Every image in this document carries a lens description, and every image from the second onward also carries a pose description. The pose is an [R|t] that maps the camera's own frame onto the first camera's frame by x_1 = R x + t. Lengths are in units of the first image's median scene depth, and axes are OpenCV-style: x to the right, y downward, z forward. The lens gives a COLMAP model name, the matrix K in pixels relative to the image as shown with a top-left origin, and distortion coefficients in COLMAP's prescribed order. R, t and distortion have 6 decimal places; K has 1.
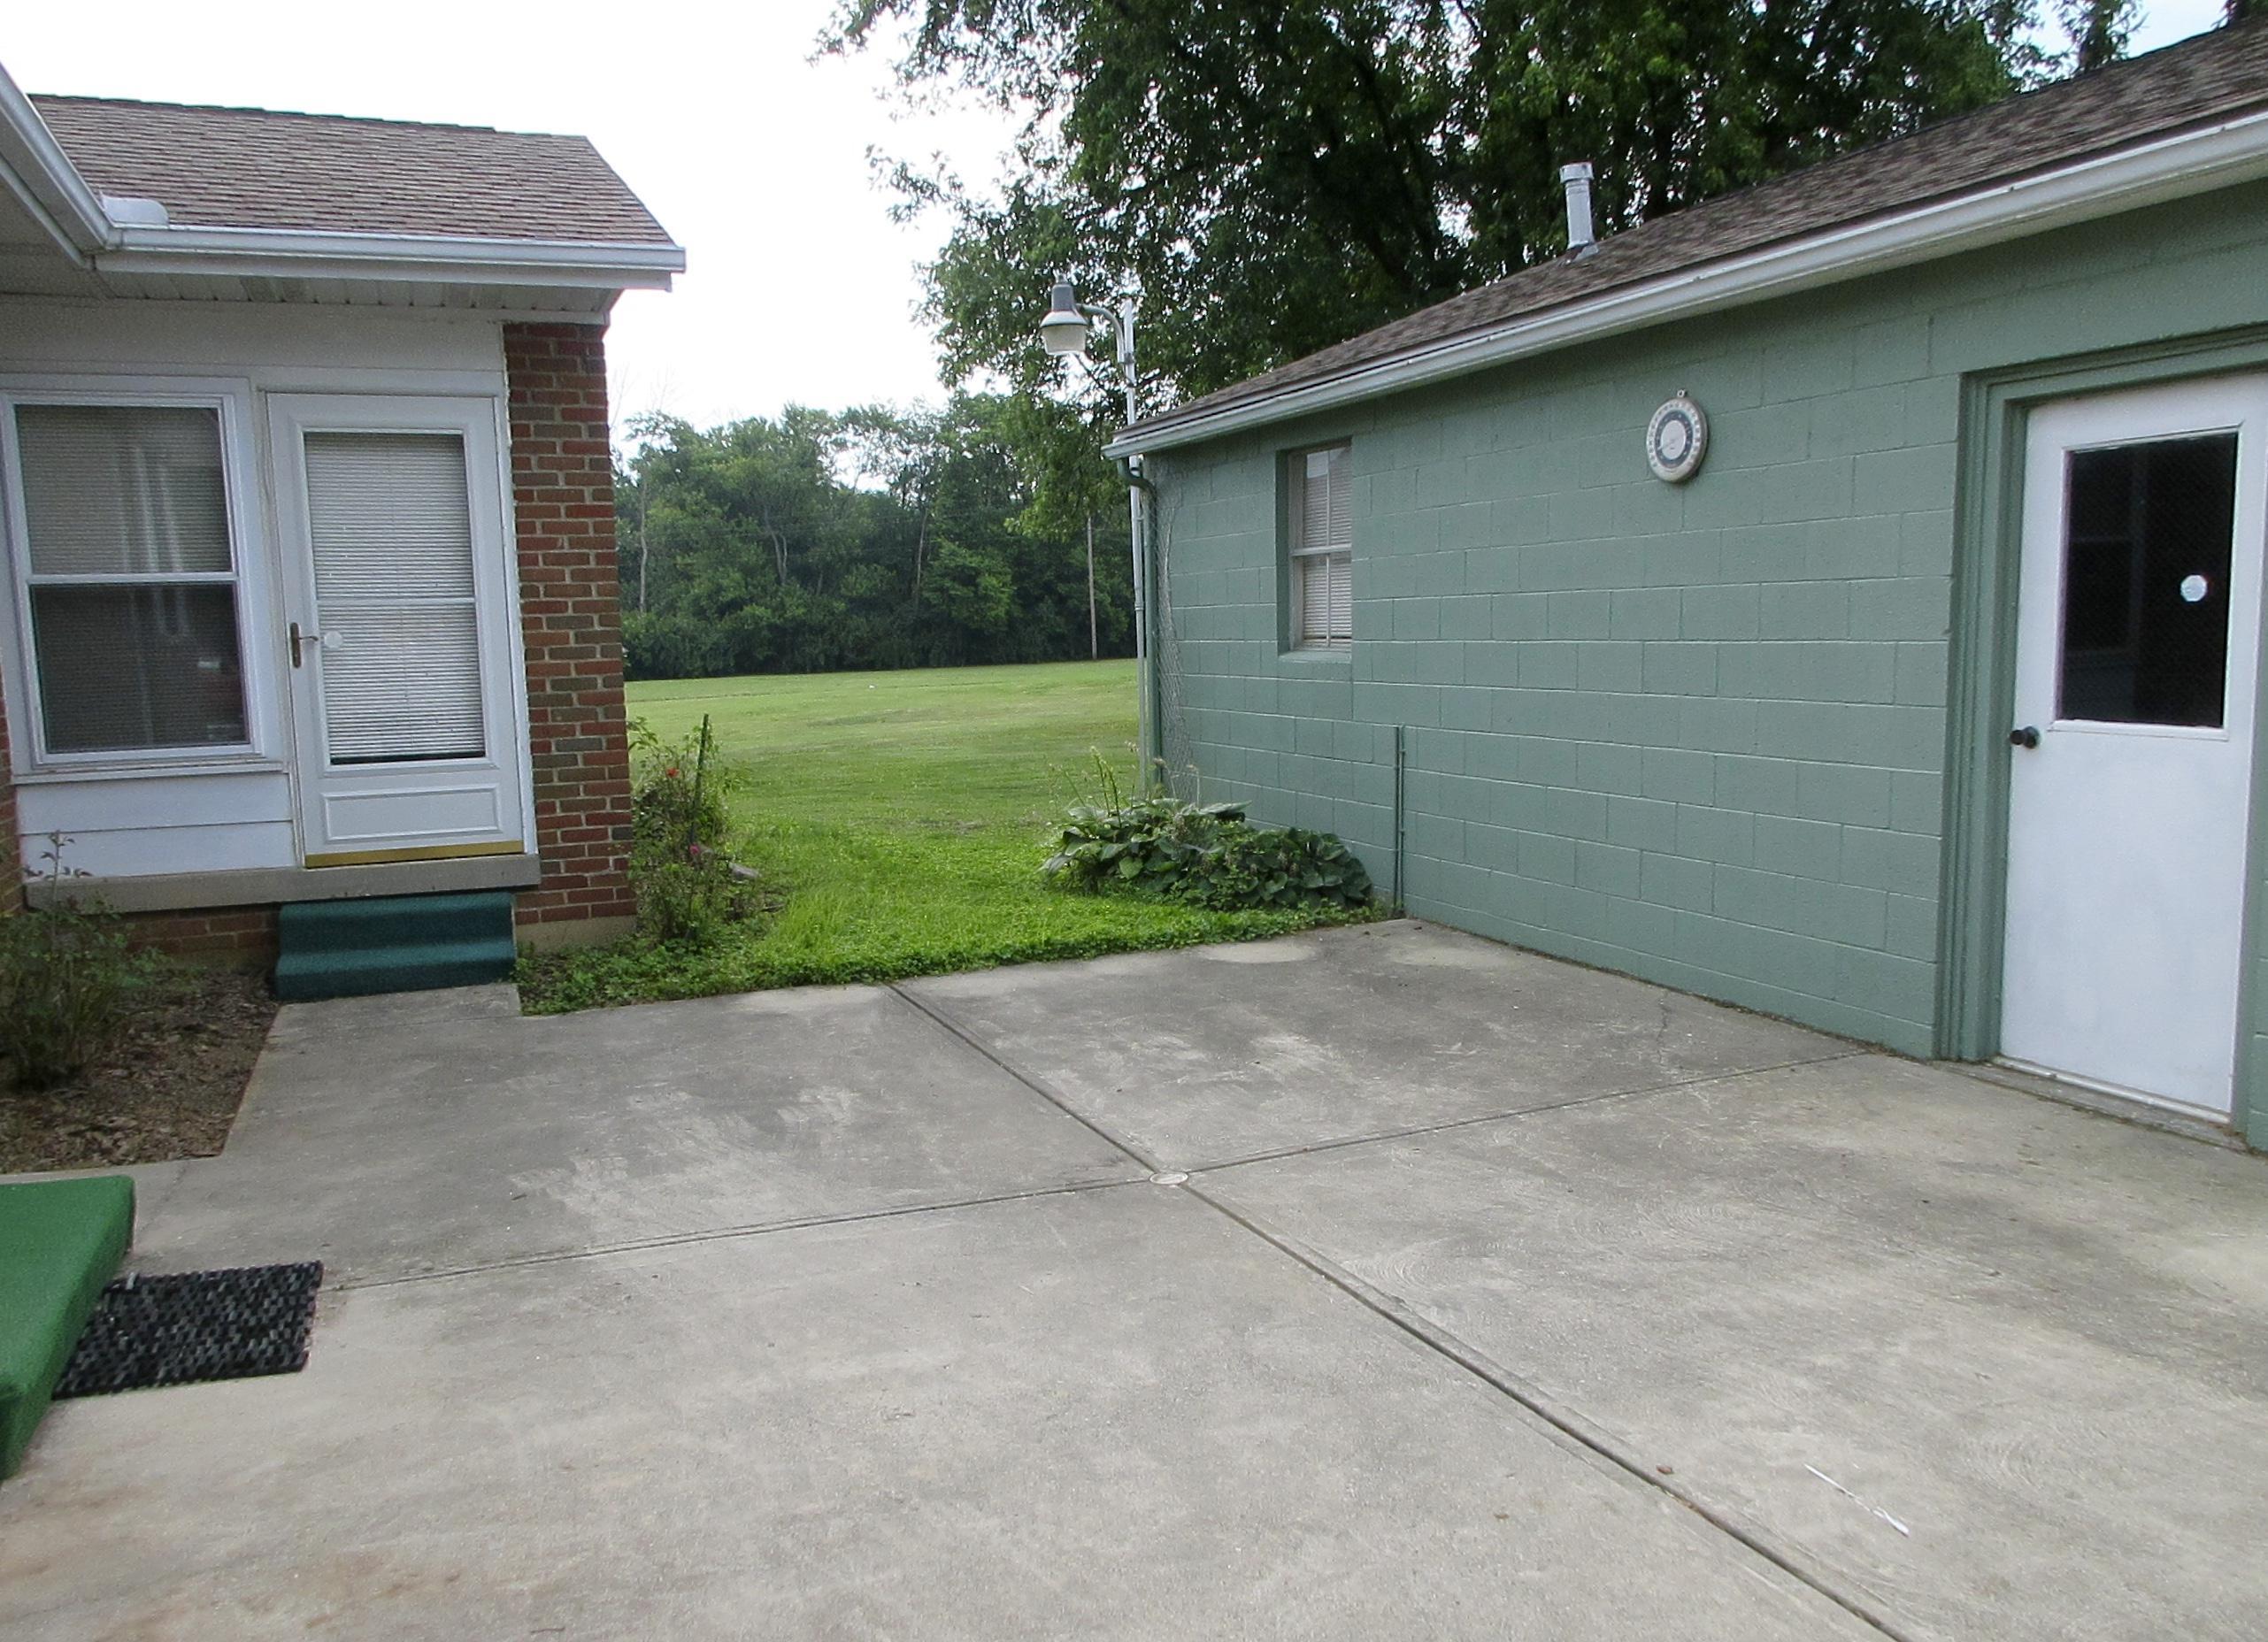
lens RADIAL K [[1714.6, 0, 1127.0], [0, 1714.6, 840.5], [0, 0, 1]] dist [0.004020, 0.002780]
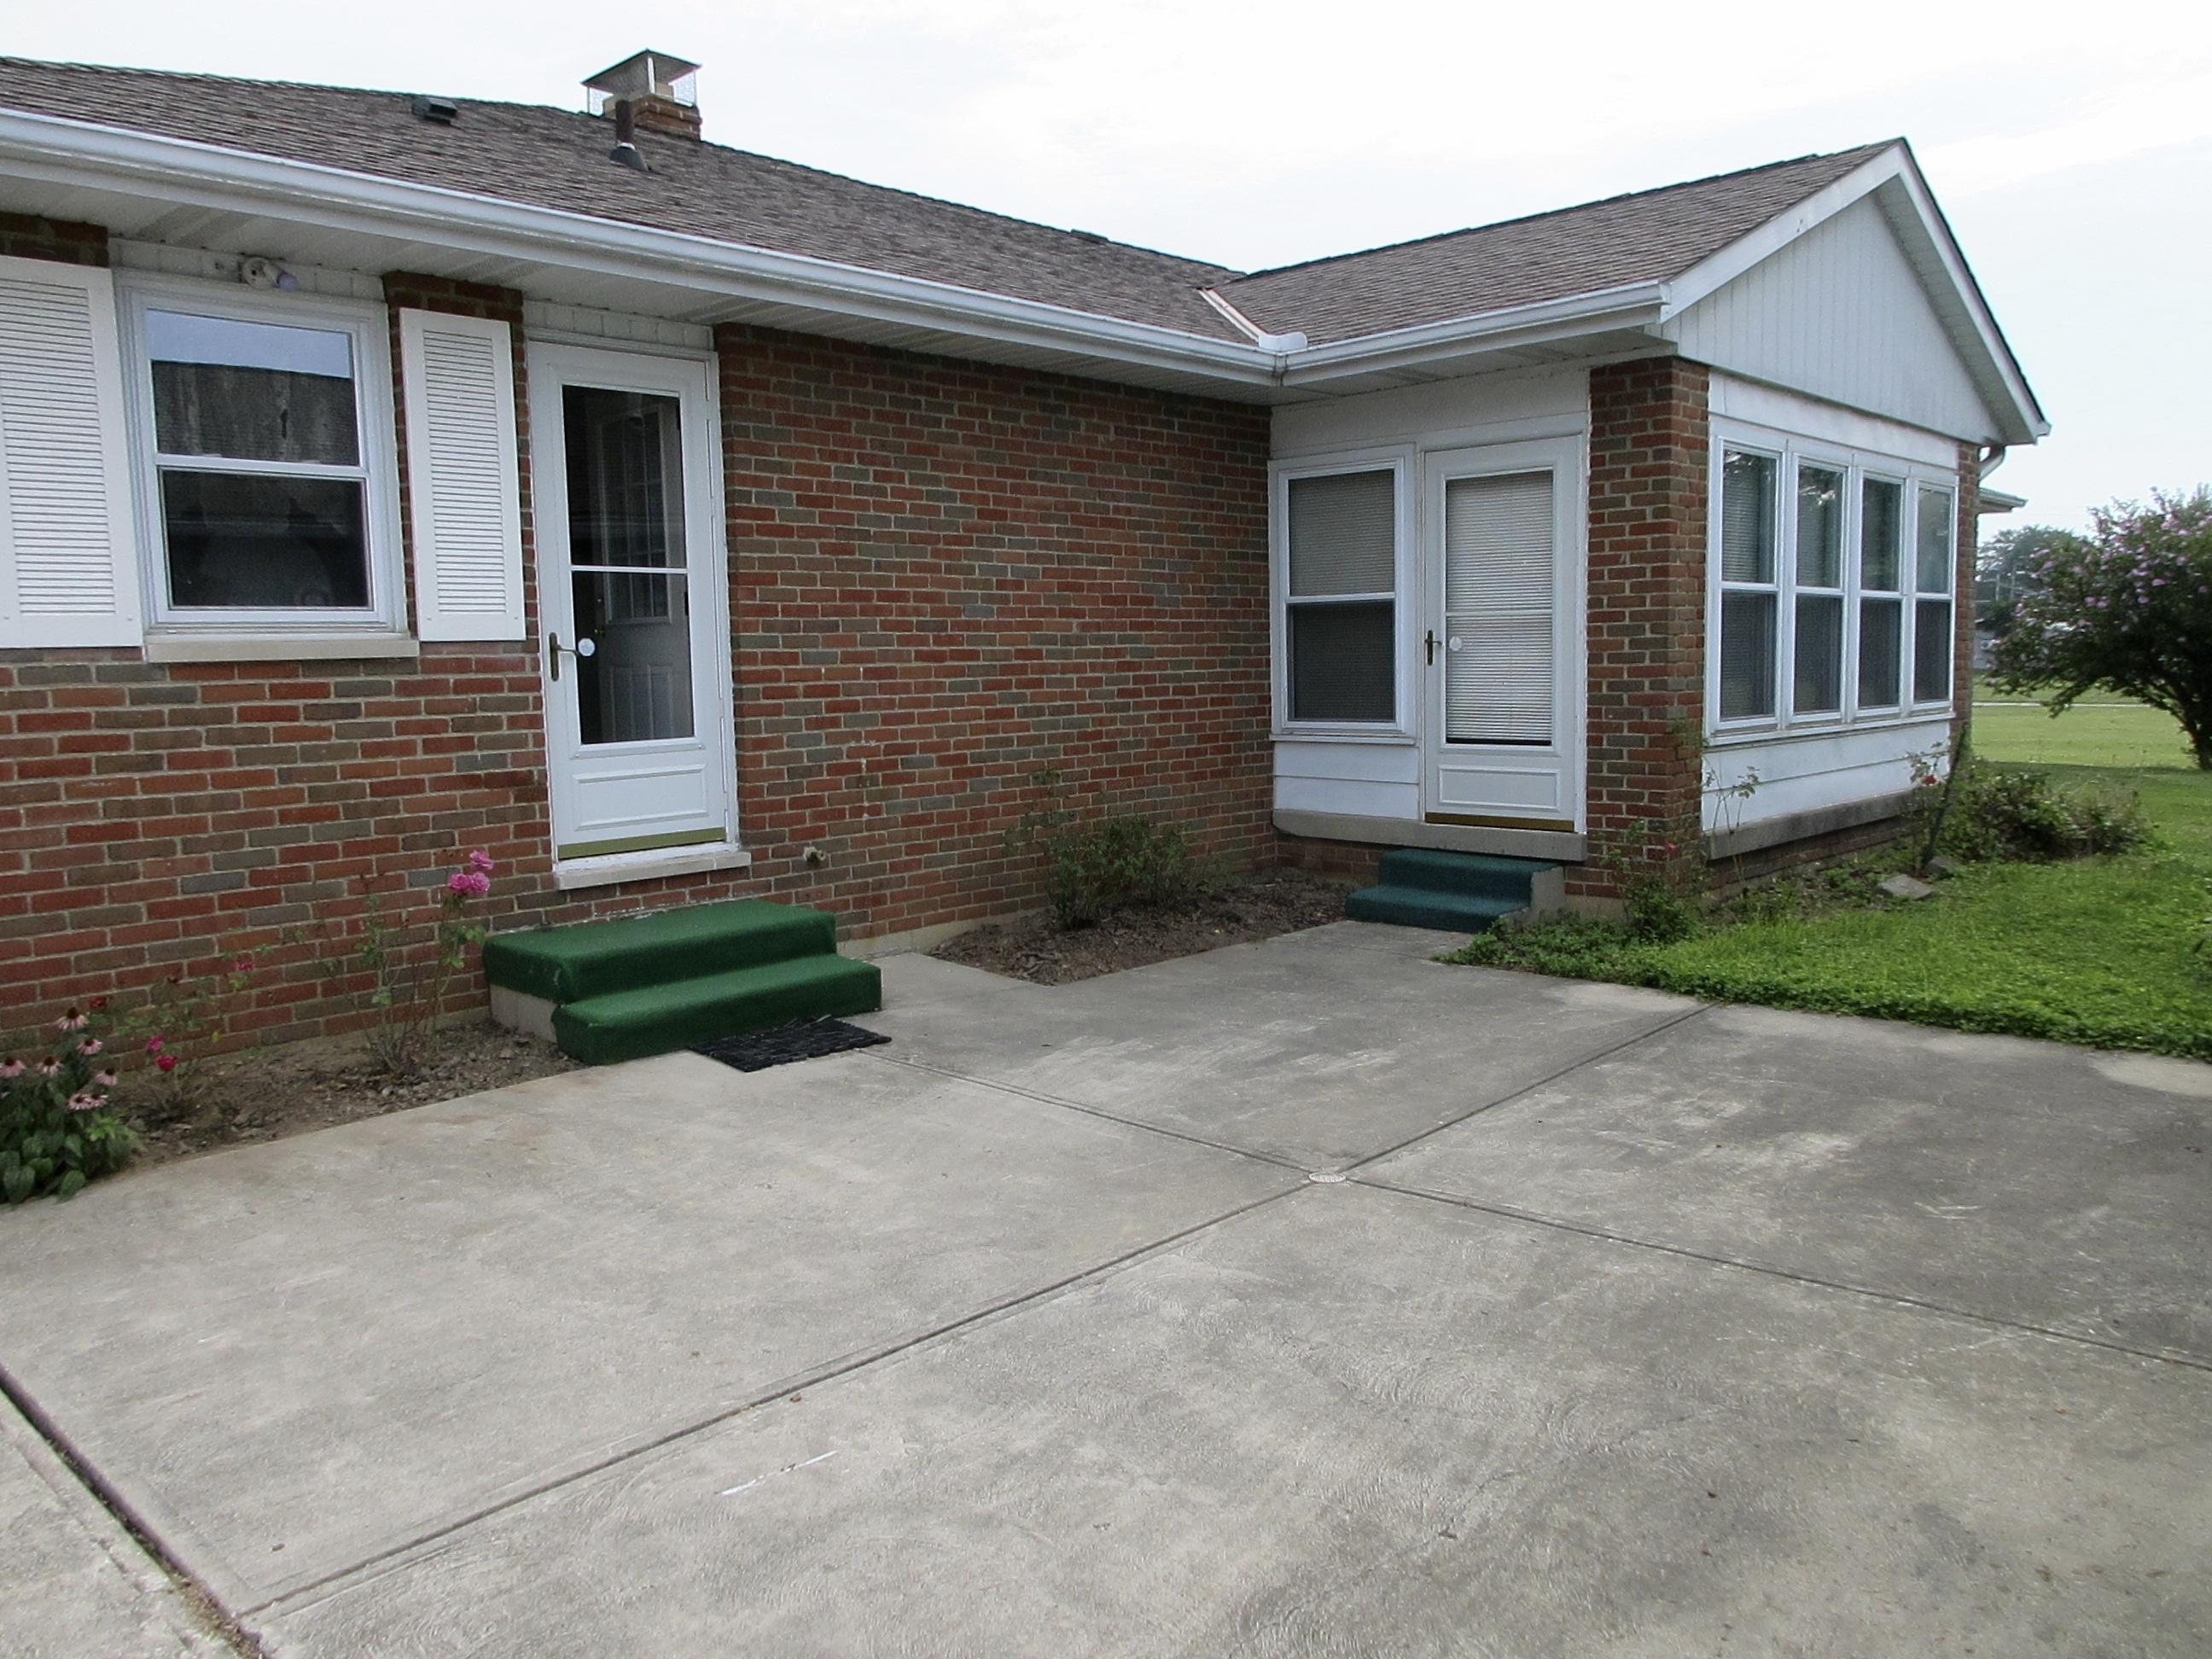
lens RADIAL K [[1649.4, 0, 1104.4], [0, 1649.4, 814.6], [0, 0, 1]] dist [0.002092, 0.007909]
pose [[0.428519, 0.109113, -0.896920, 0.845981], [-0.106016, 0.991896, 0.070016, -0.081613], [0.897291, 0.065084, 0.436615, 0.410343]]
